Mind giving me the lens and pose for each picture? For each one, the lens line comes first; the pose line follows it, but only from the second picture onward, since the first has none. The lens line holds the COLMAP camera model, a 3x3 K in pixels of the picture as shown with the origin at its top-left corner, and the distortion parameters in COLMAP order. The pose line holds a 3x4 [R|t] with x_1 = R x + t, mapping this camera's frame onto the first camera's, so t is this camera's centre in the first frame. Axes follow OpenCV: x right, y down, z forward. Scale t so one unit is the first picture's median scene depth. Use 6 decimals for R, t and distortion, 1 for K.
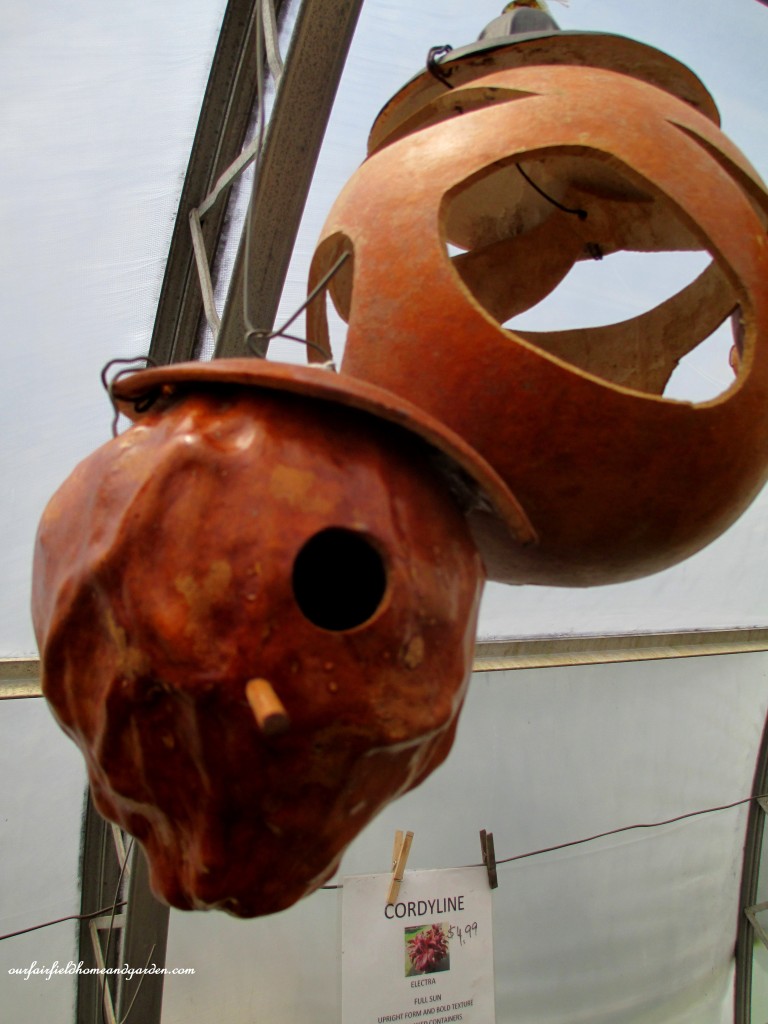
lens RADIAL K [[836.8, 0, 380.3], [0, 836.8, 514.8], [0, 0, 1]] dist [-0.006498, -0.006297]
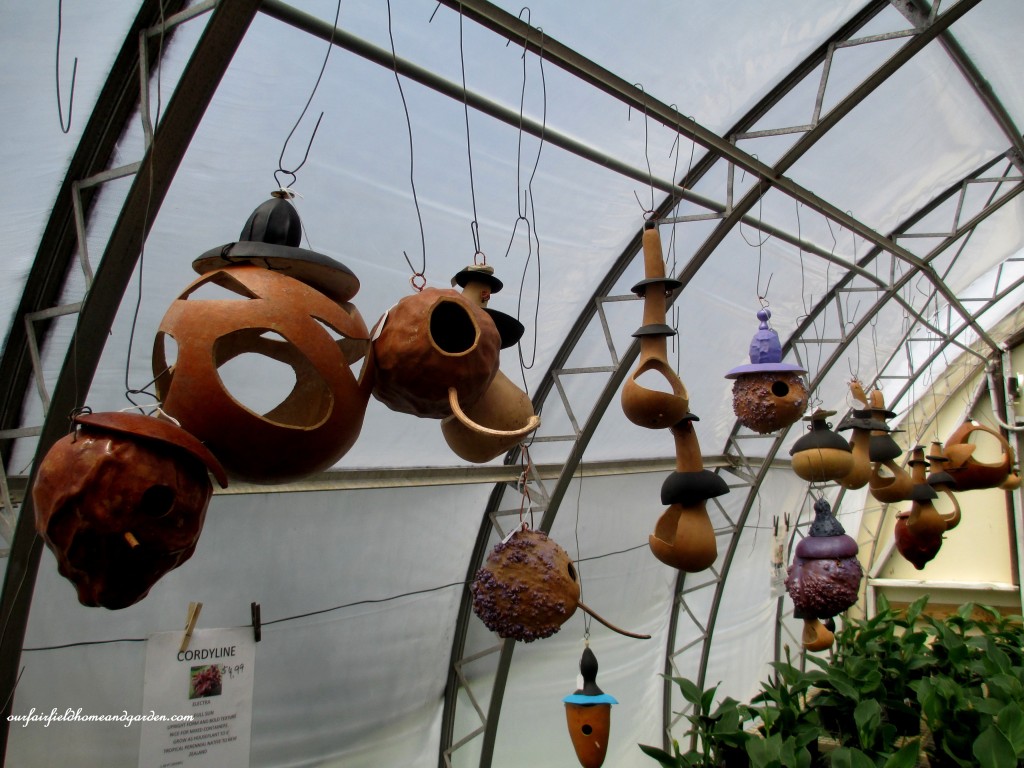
lens RADIAL K [[836.8, 0, 511.4], [0, 836.8, 377.1], [0, 0, 1]] dist [-0.006498, -0.006297]
pose [[0.938978, 0.083969, 0.333572, 0.025785], [-0.108263, 0.992606, 0.054888, -0.159358], [-0.326497, -0.087653, 0.941125, -0.536931]]
